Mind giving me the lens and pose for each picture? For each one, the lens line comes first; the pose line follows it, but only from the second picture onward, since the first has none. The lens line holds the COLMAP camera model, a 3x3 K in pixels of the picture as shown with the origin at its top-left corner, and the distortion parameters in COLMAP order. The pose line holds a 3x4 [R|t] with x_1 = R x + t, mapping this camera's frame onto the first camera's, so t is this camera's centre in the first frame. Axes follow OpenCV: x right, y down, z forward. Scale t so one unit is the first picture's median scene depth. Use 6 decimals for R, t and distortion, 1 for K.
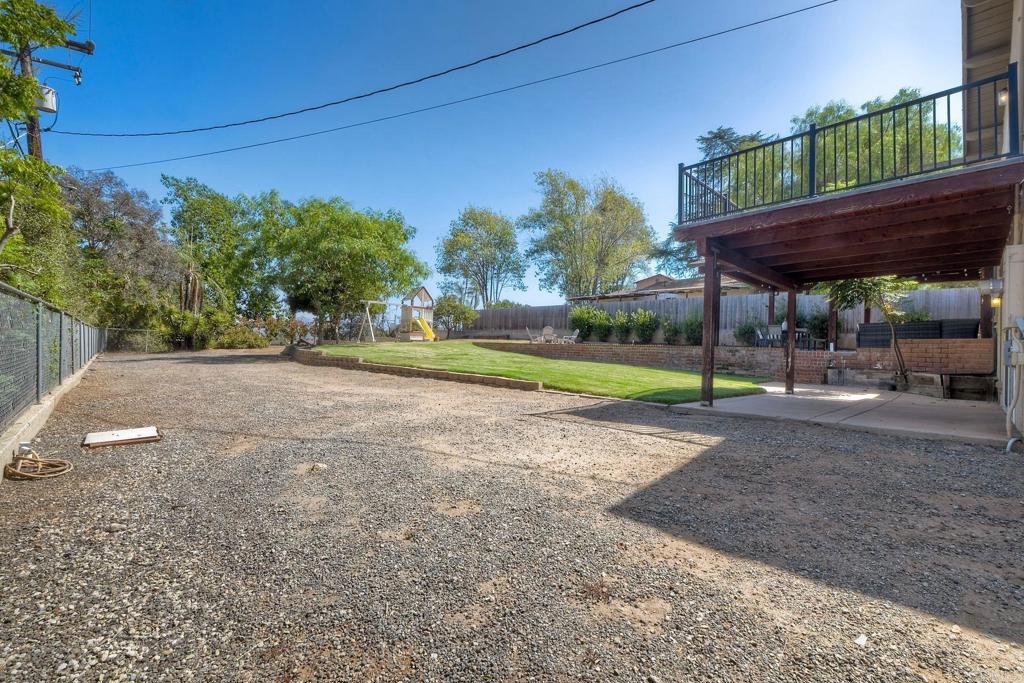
lens RADIAL K [[451.5, 0, 518.7], [0, 451.5, 348.4], [0, 0, 1]] dist [0.005345, 0.000482]
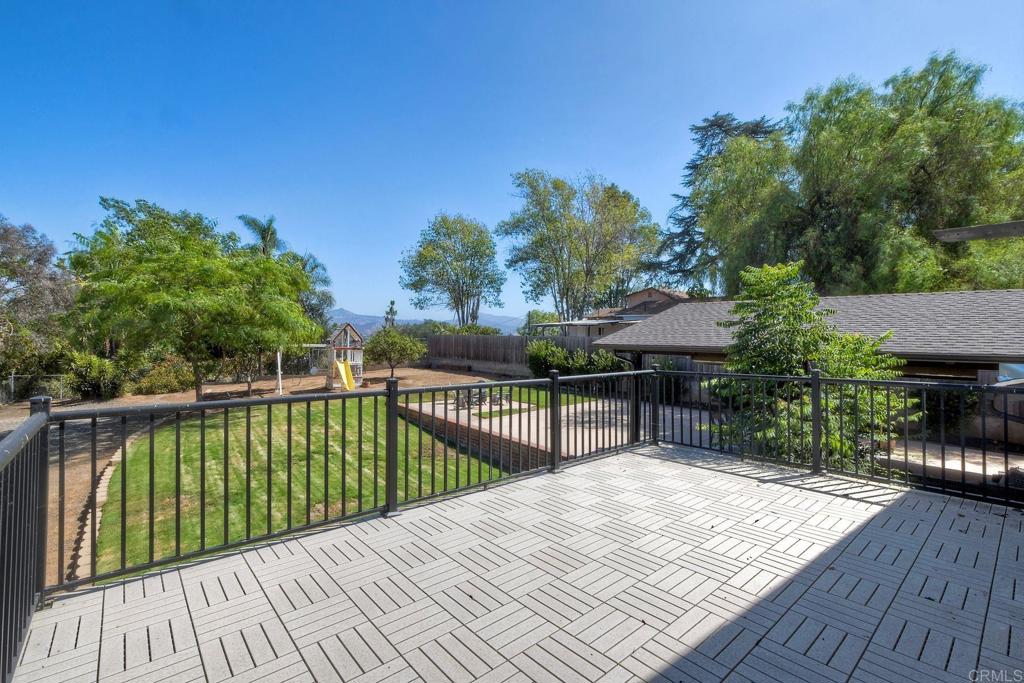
lens RADIAL K [[451.5, 0, 516.4], [0, 451.5, 344.6], [0, 0, 1]] dist [0.005345, 0.000482]
pose [[0.997303, -0.017331, -0.071321, 0.101223], [0.018400, 0.999728, 0.014361, -0.064108], [0.071052, -0.015635, 0.997350, 0.106303]]
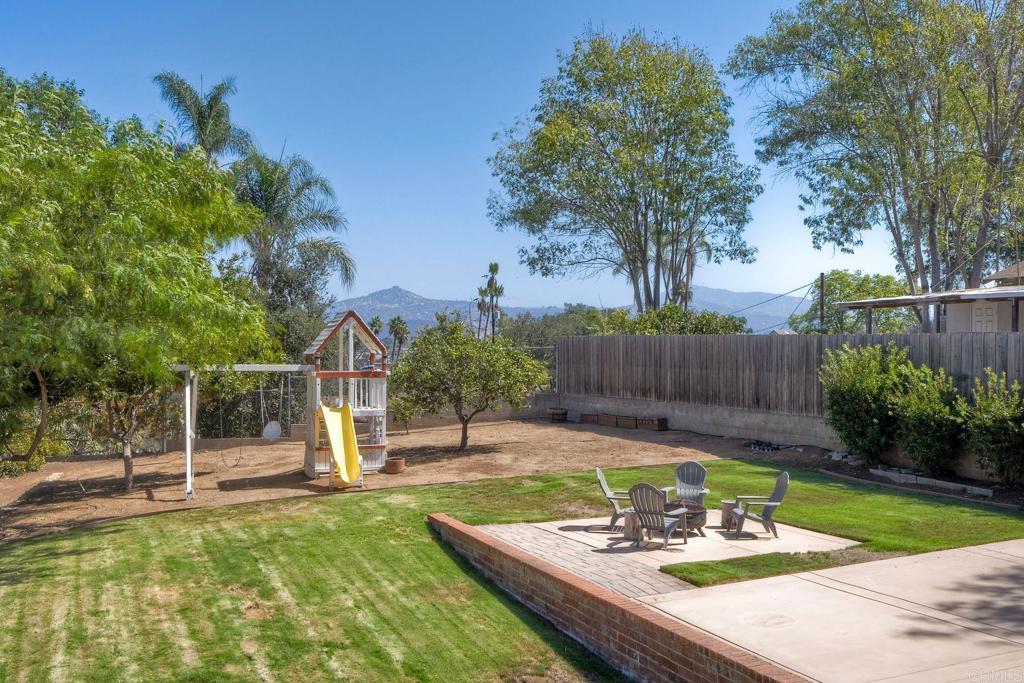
lens RADIAL K [[1046.9, 0, 516.9], [0, 1046.9, 346.3], [0, 0, 1]] dist [0.061754, 0.000000]
pose [[0.947569, -0.034618, -0.317669, 0.094104], [0.034039, 0.999393, -0.007375, -0.062225], [0.317732, -0.003825, 0.948173, 0.184921]]
